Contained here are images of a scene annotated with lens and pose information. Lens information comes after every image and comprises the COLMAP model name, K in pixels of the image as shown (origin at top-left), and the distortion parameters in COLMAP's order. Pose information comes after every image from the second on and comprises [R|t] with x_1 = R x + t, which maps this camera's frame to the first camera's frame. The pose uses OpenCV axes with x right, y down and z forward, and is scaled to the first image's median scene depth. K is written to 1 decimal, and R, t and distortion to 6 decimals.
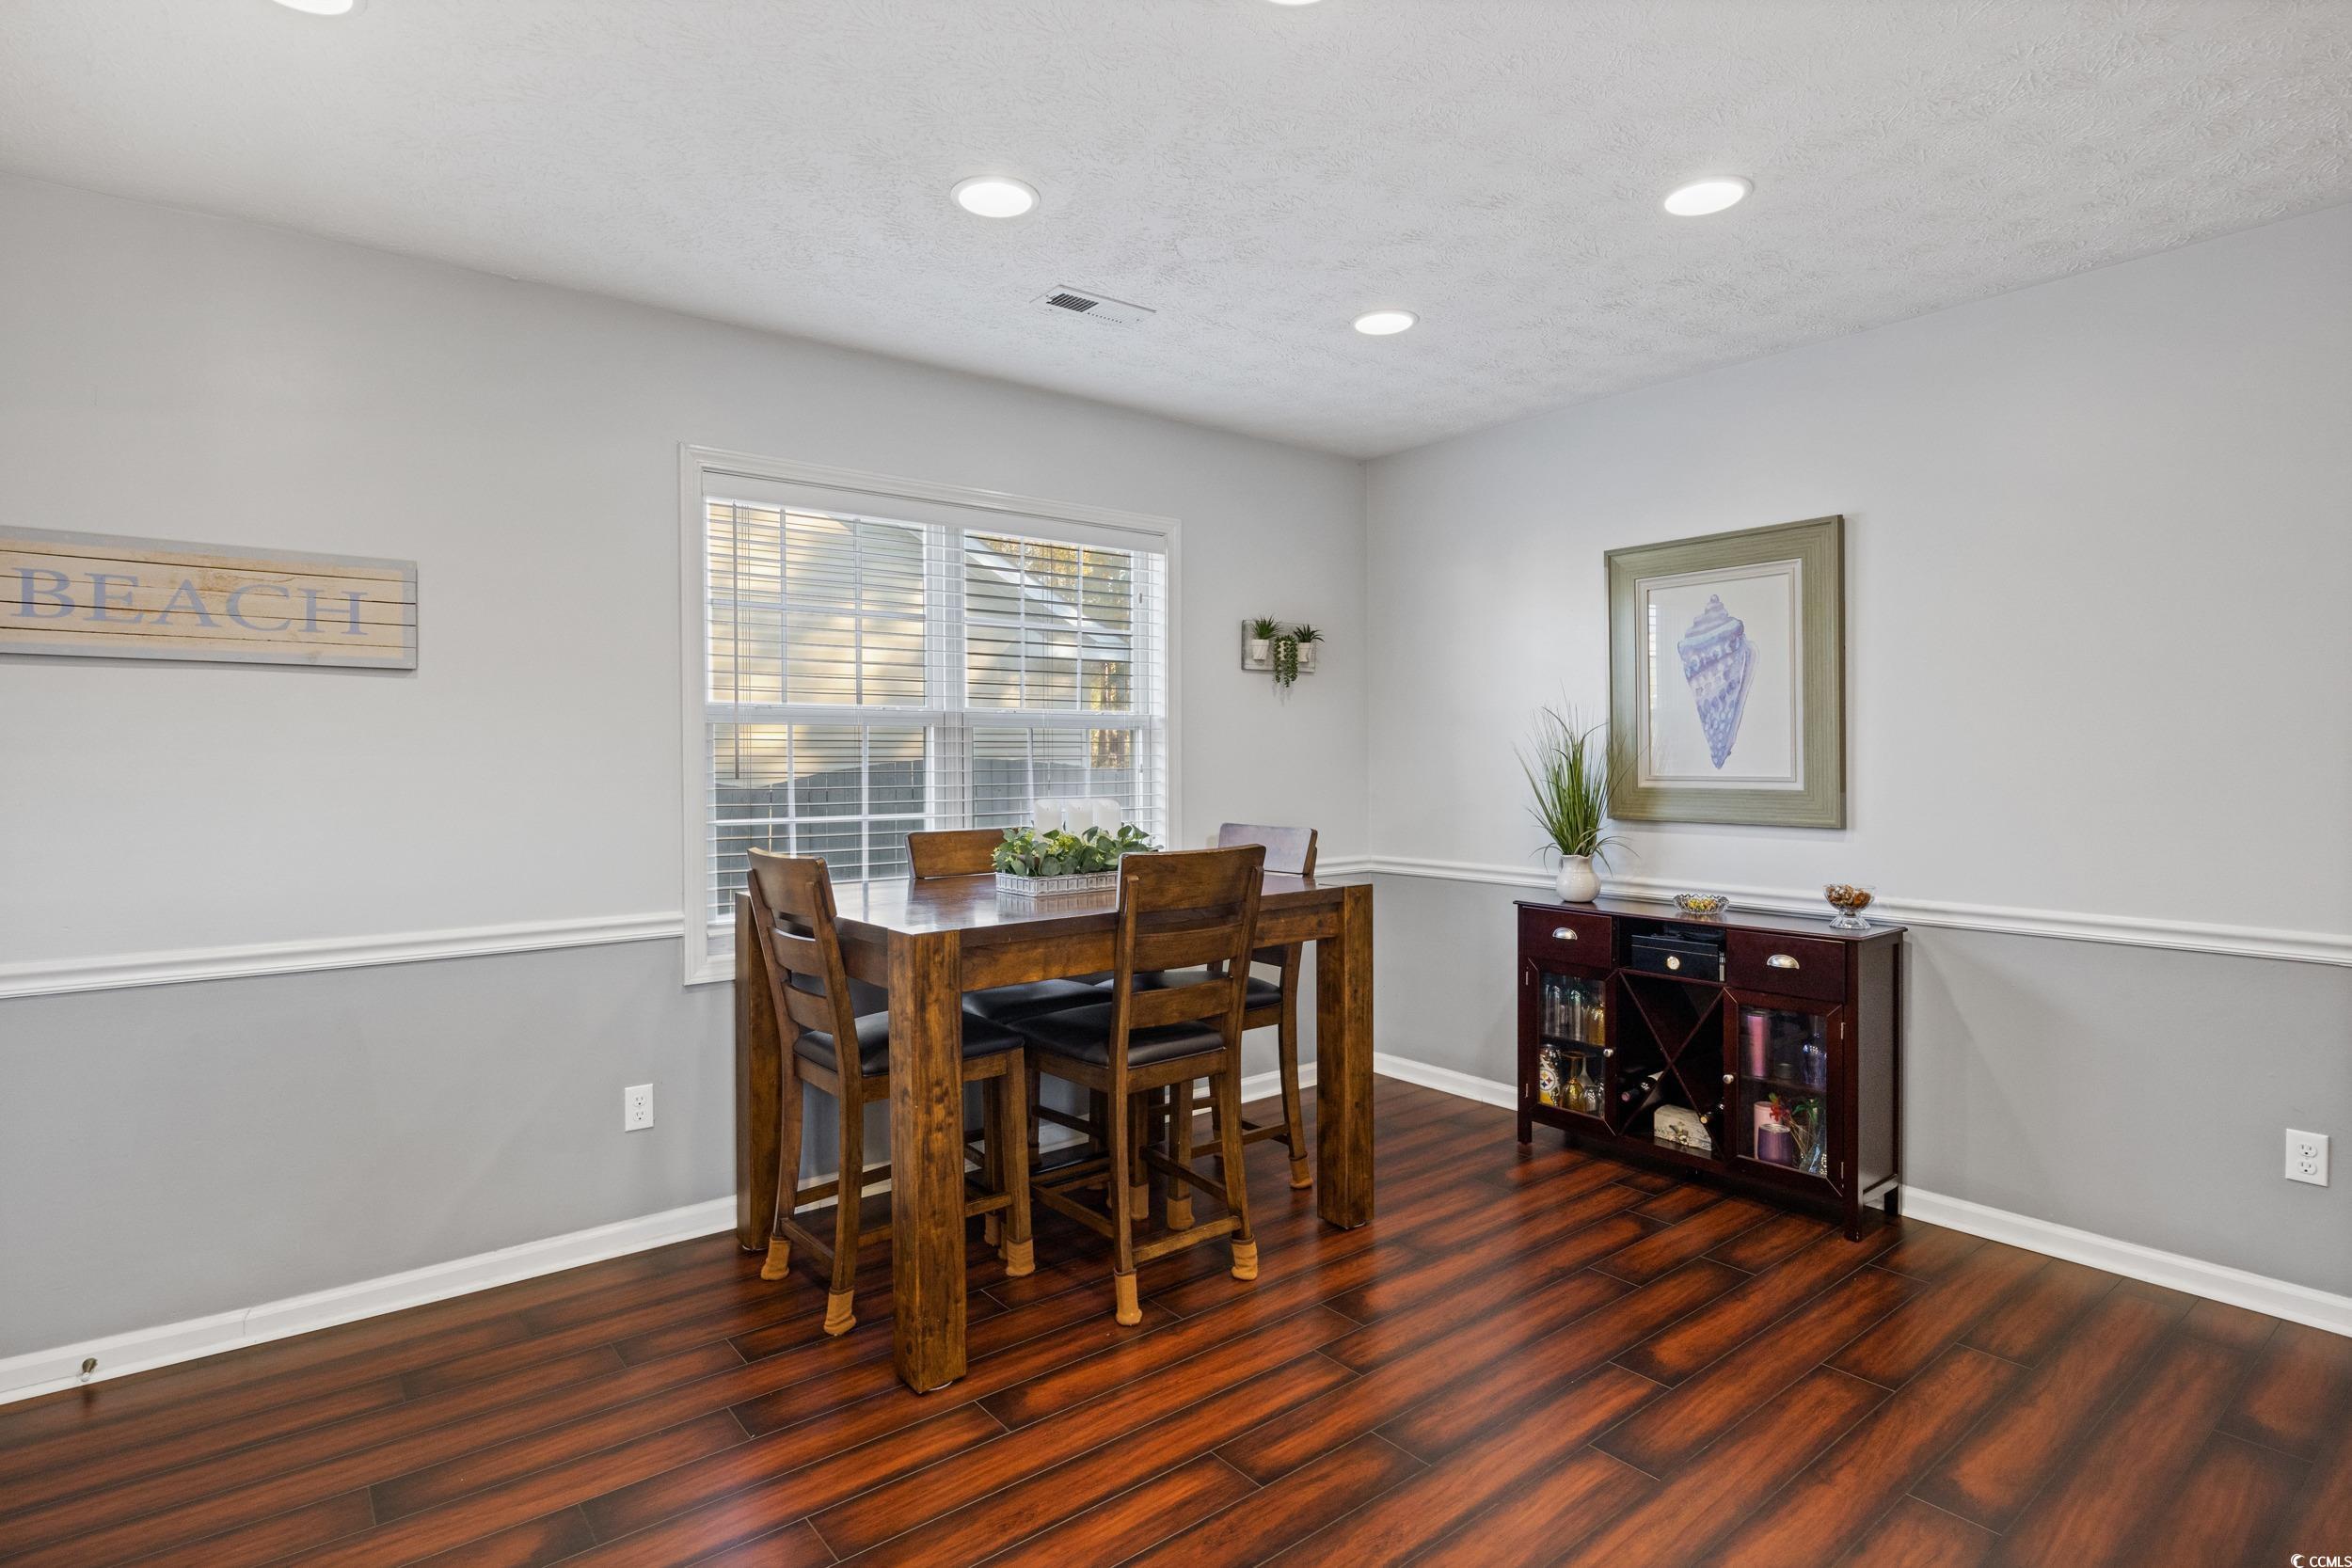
lens RADIAL K [[1200.1, 0, 1177.3], [0, 1200.1, 780.0], [0, 0, 1]] dist [-0.005171, -0.001101]
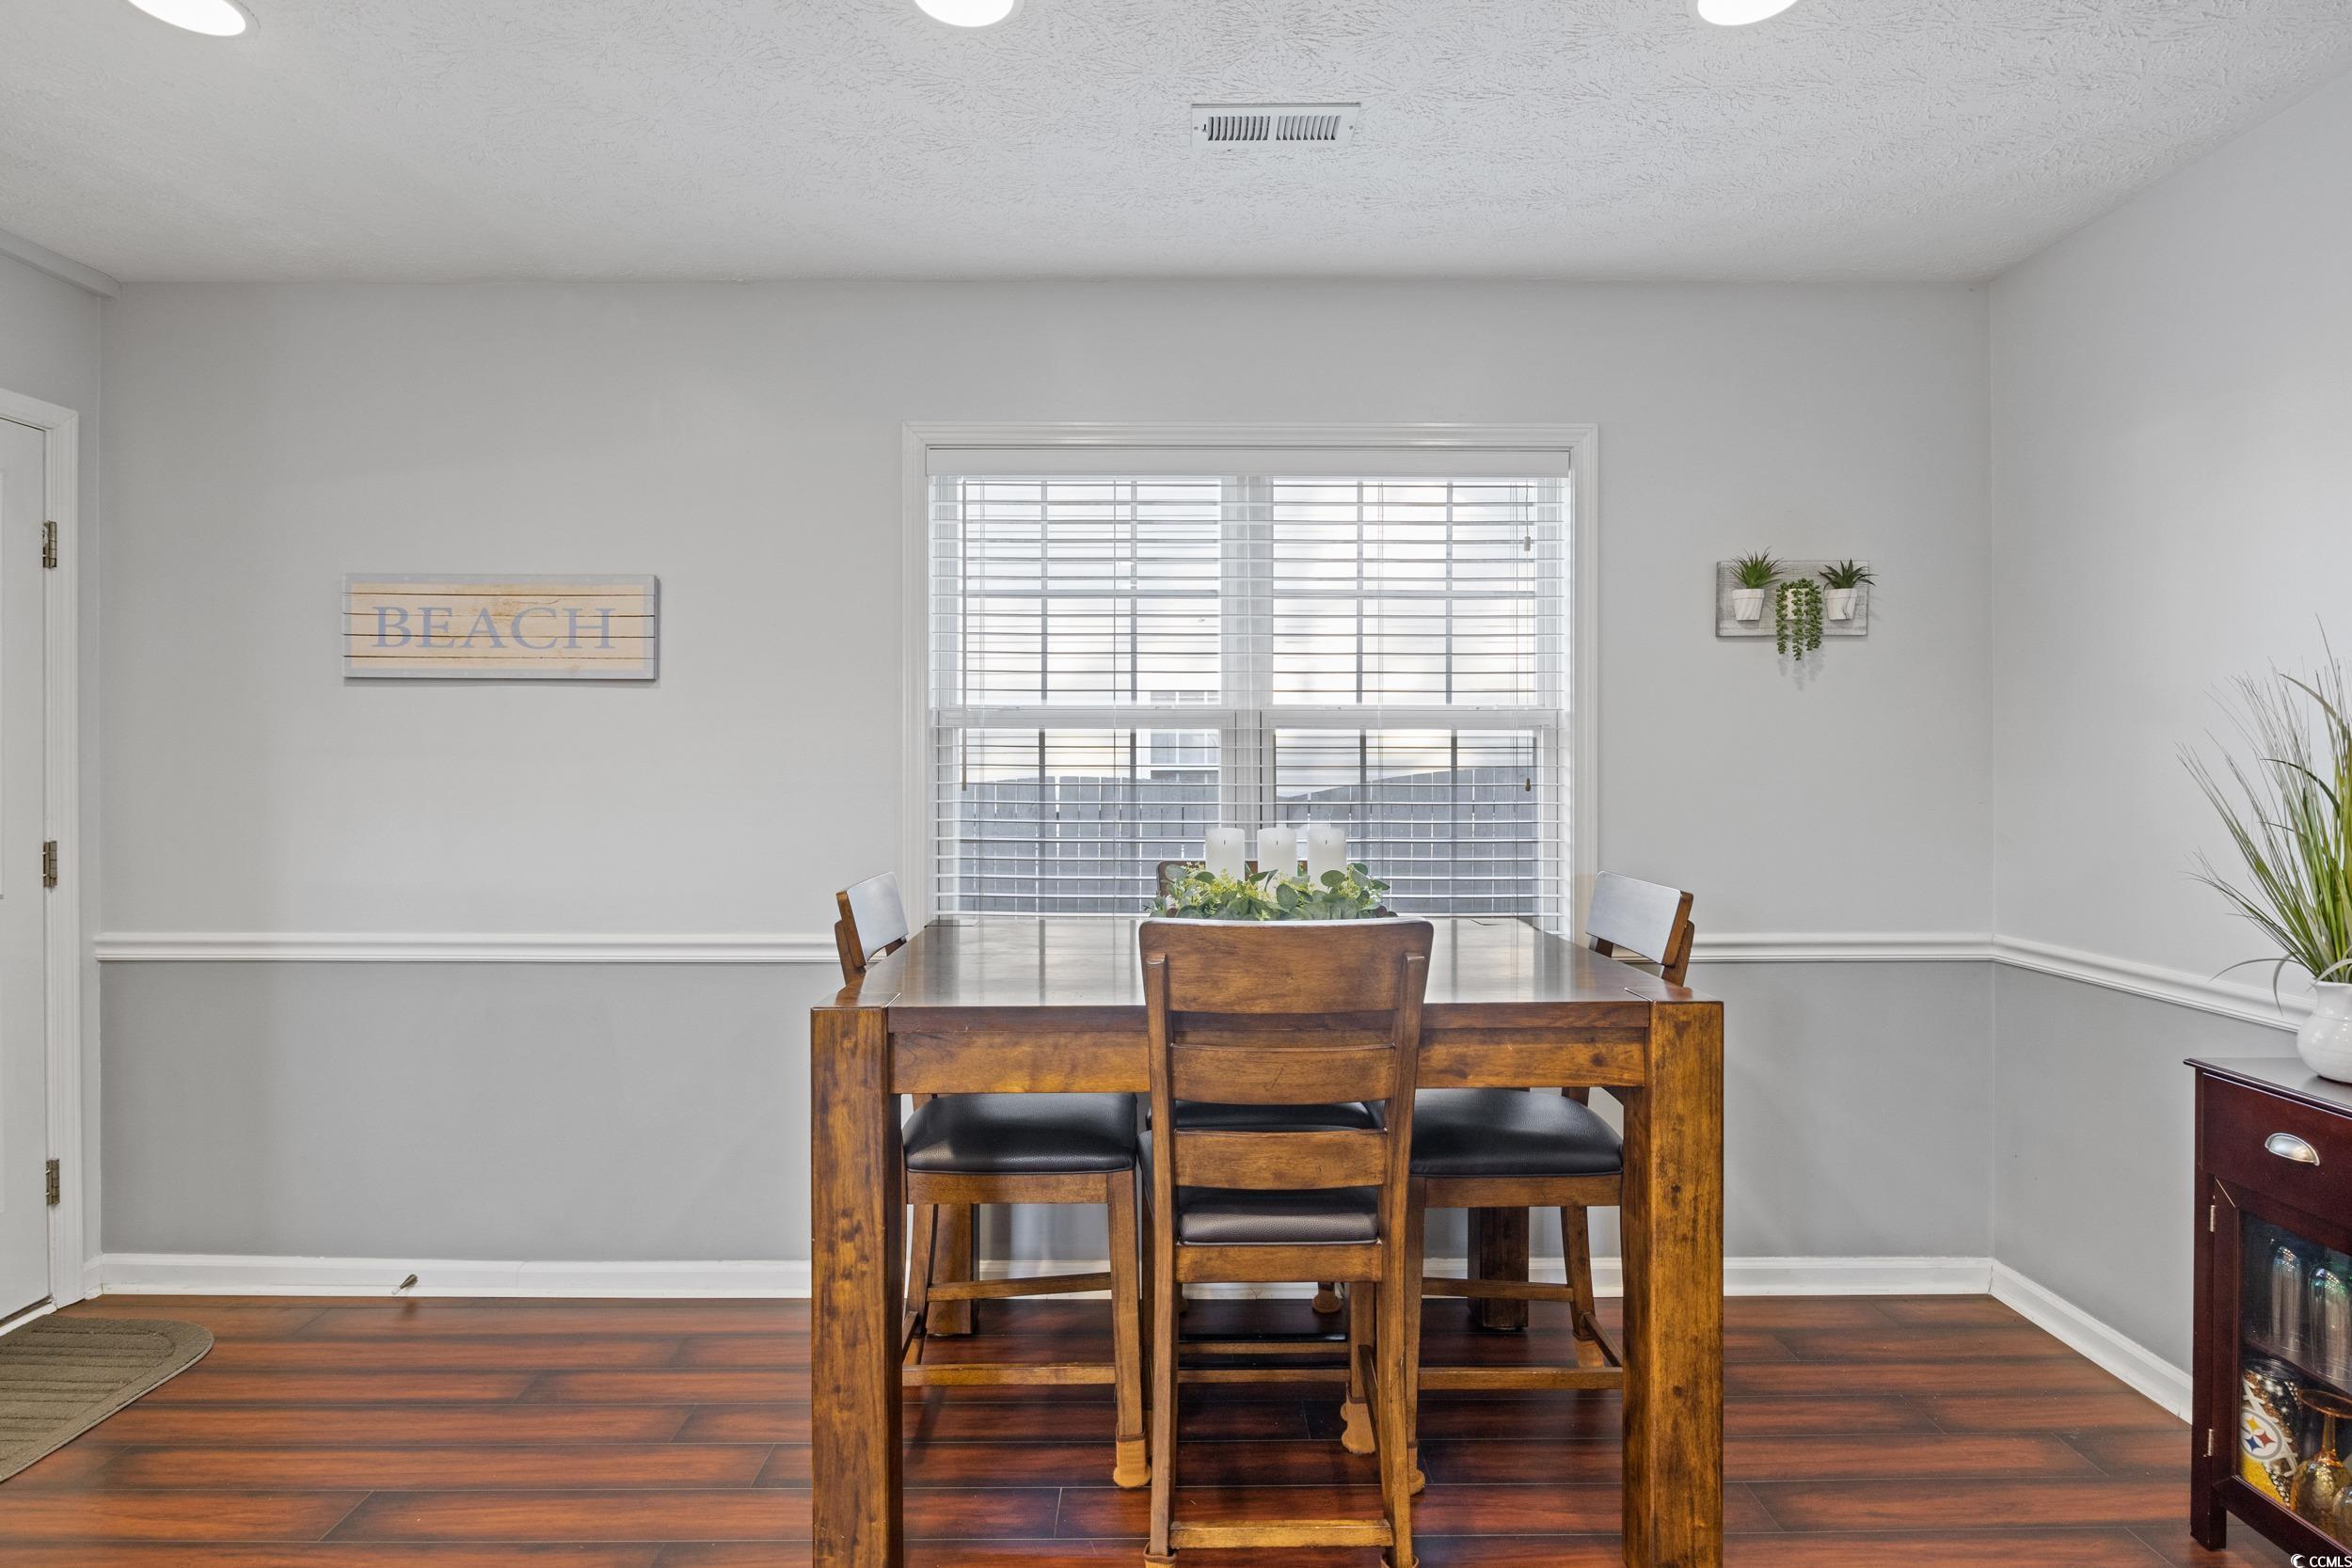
lens RADIAL K [[1200.1, 0, 1175.9], [0, 1200.1, 768.1], [0, 0, 1]] dist [-0.005171, -0.001101]
pose [[0.785988, 0.008213, -0.618187, 0.355391], [-0.016617, 0.999831, -0.007844, -0.015569], [0.618018, 0.016438, 0.785992, 0.467846]]
